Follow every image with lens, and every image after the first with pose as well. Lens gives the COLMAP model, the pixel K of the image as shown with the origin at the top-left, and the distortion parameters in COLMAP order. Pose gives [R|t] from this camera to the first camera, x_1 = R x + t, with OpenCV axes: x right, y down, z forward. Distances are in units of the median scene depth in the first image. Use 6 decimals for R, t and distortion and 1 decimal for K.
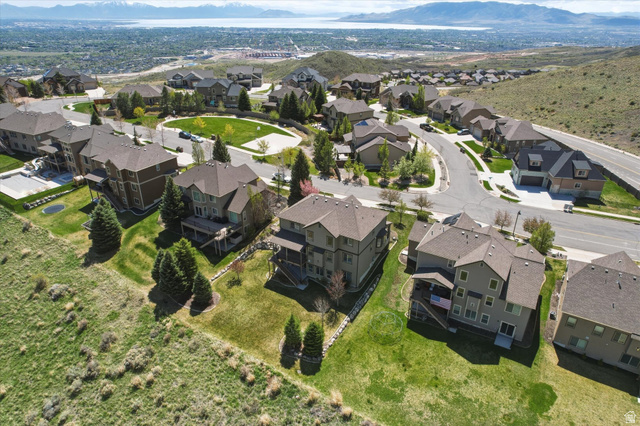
lens RADIAL K [[407.6, 0, 320.0], [0, 407.6, 213.0], [0, 0, 1]] dist [-0.083215, 0.077381]
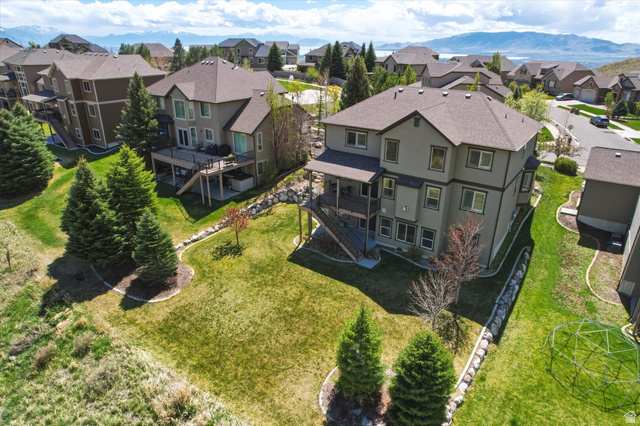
lens RADIAL K [[407.6, 0, 320.0], [0, 407.6, 213.0], [0, 0, 1]] dist [-0.083215, 0.077381]
pose [[0.996746, 0.036481, -0.071873, -0.069207], [-0.040791, 0.997398, -0.059446, 0.156651], [0.069517, 0.062184, 0.995641, 0.532885]]
